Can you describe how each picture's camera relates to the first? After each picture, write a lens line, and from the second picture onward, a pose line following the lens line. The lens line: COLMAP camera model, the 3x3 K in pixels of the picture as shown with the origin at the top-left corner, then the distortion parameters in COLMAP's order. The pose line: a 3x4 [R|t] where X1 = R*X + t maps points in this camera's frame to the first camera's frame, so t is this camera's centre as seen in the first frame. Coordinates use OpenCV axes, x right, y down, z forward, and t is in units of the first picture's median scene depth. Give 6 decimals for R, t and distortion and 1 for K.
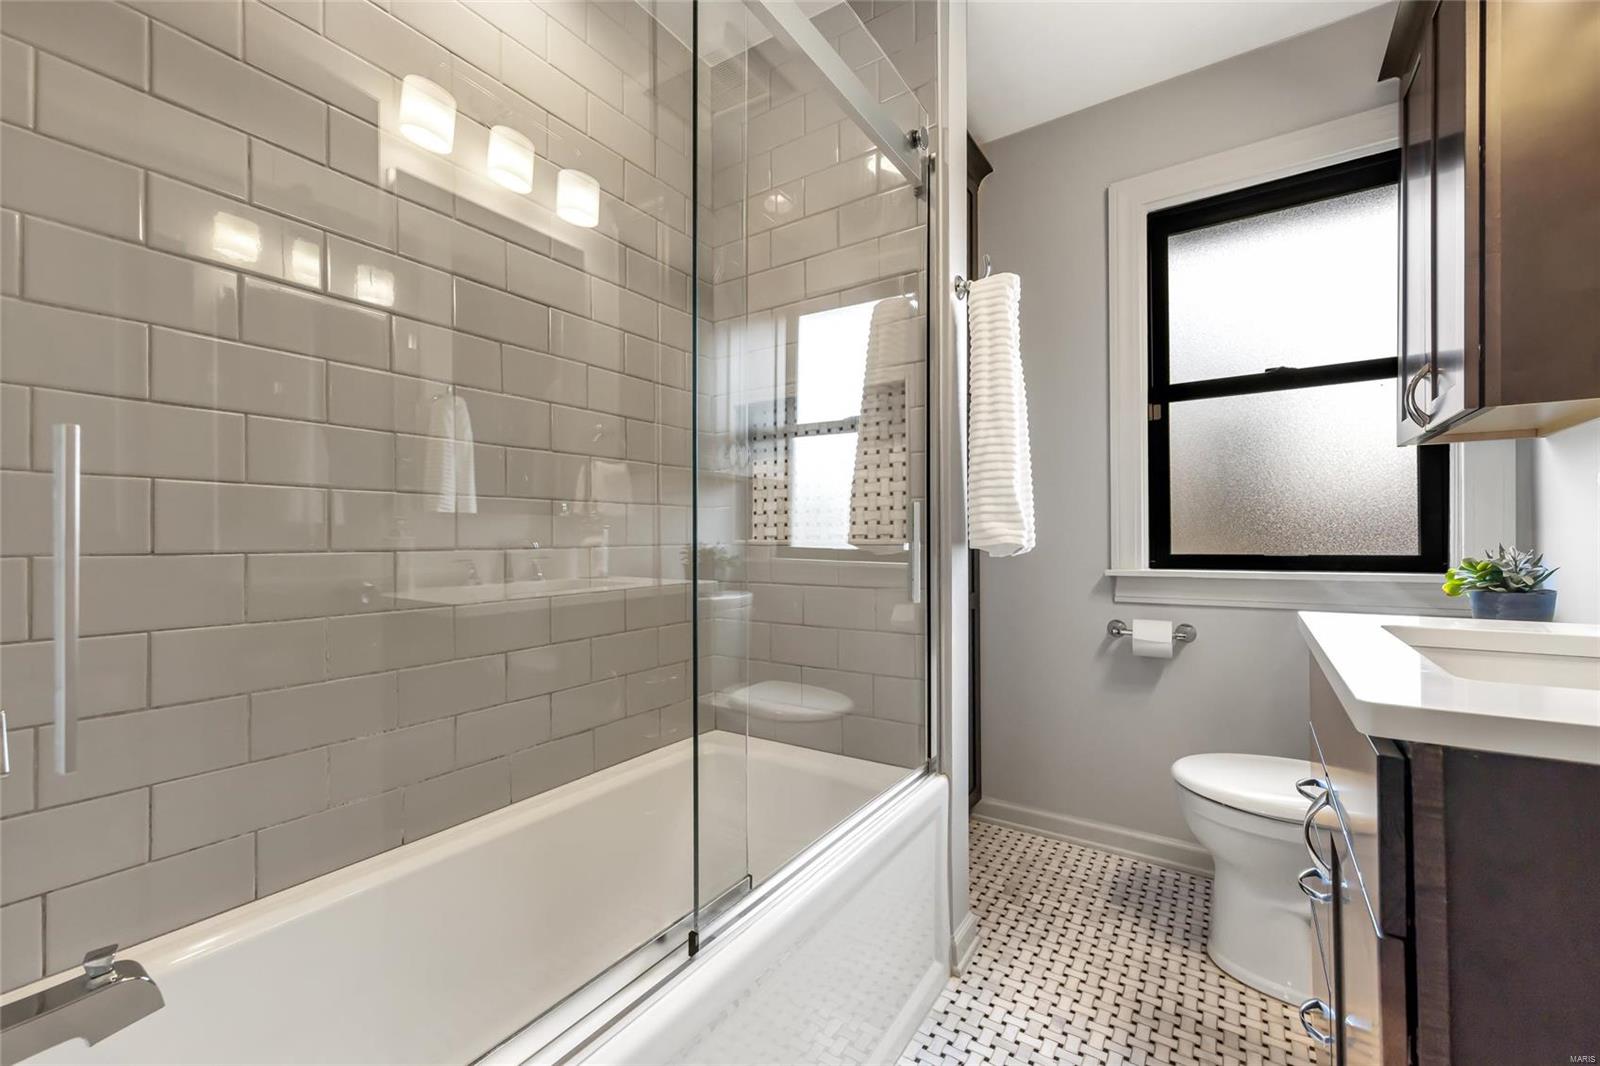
lens RADIAL K [[634.7, 0, 803.2], [0, 634.7, 534.9], [0, 0, 1]] dist [0.006920, -0.001086]
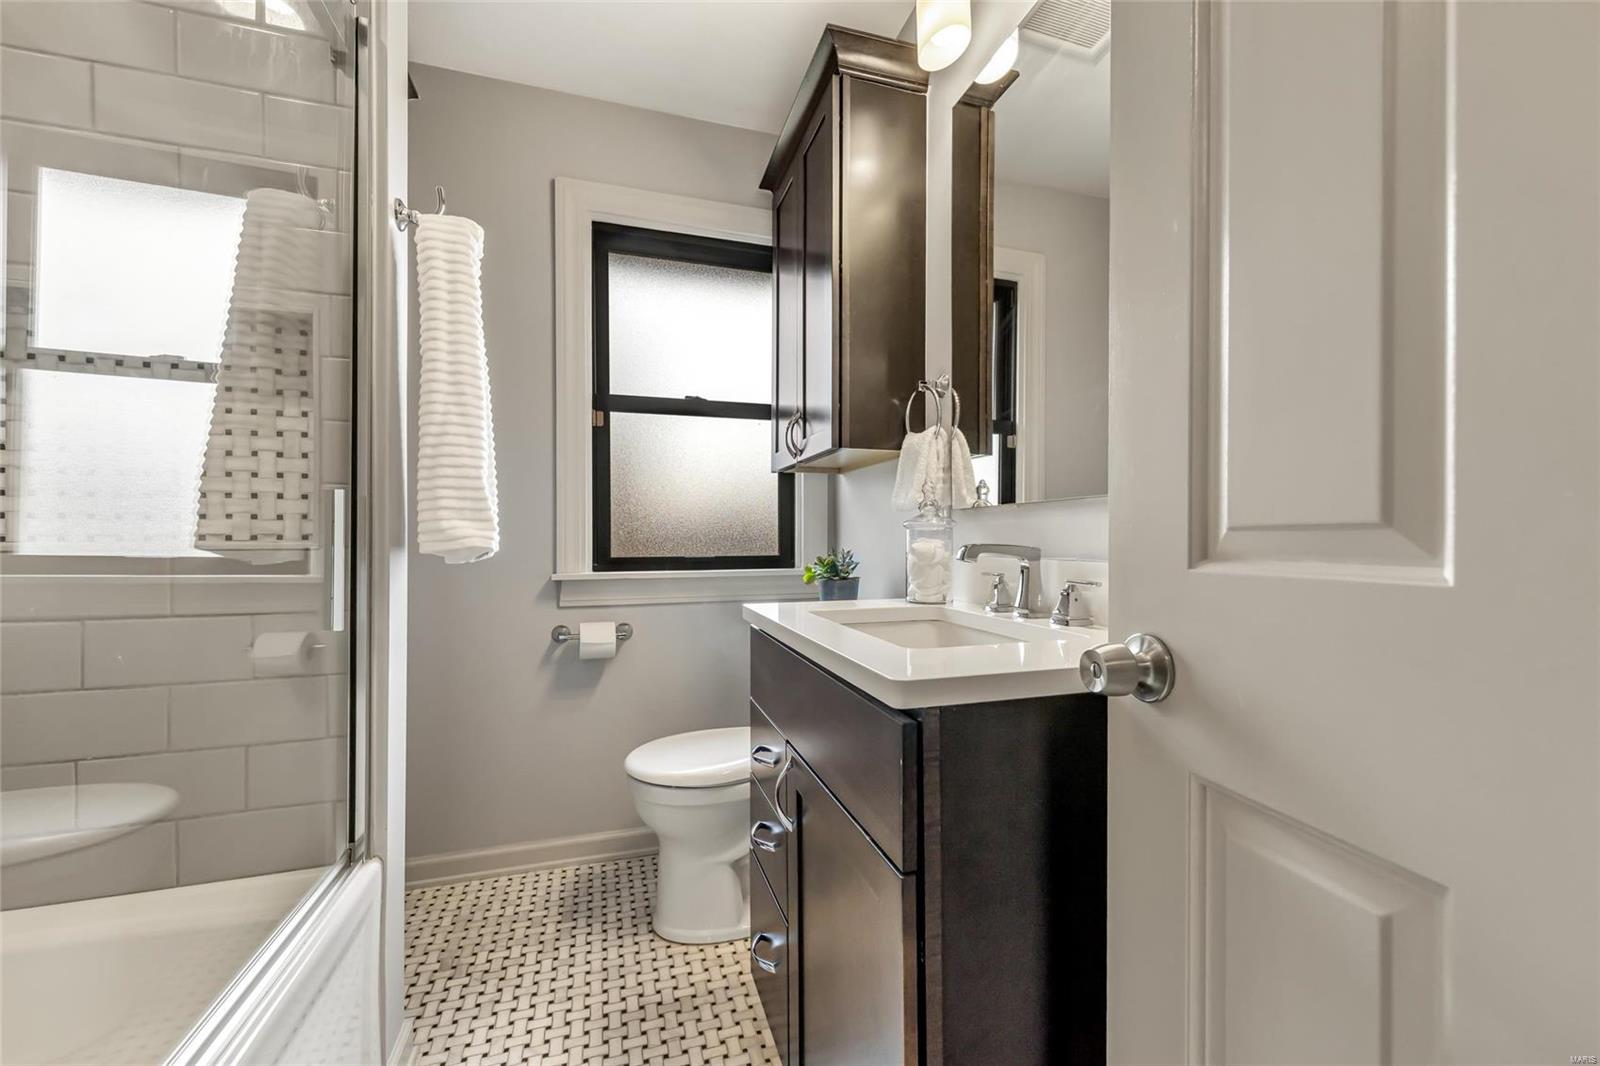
lens RADIAL K [[634.7, 0, 799.1], [0, 634.7, 537.3], [0, 0, 1]] dist [0.006920, -0.001086]
pose [[0.628128, 0.009921, 0.778047, -0.047579], [-0.008053, 0.999948, -0.006249, 0.002437], [-0.778069, -0.002340, 0.628175, 0.137303]]
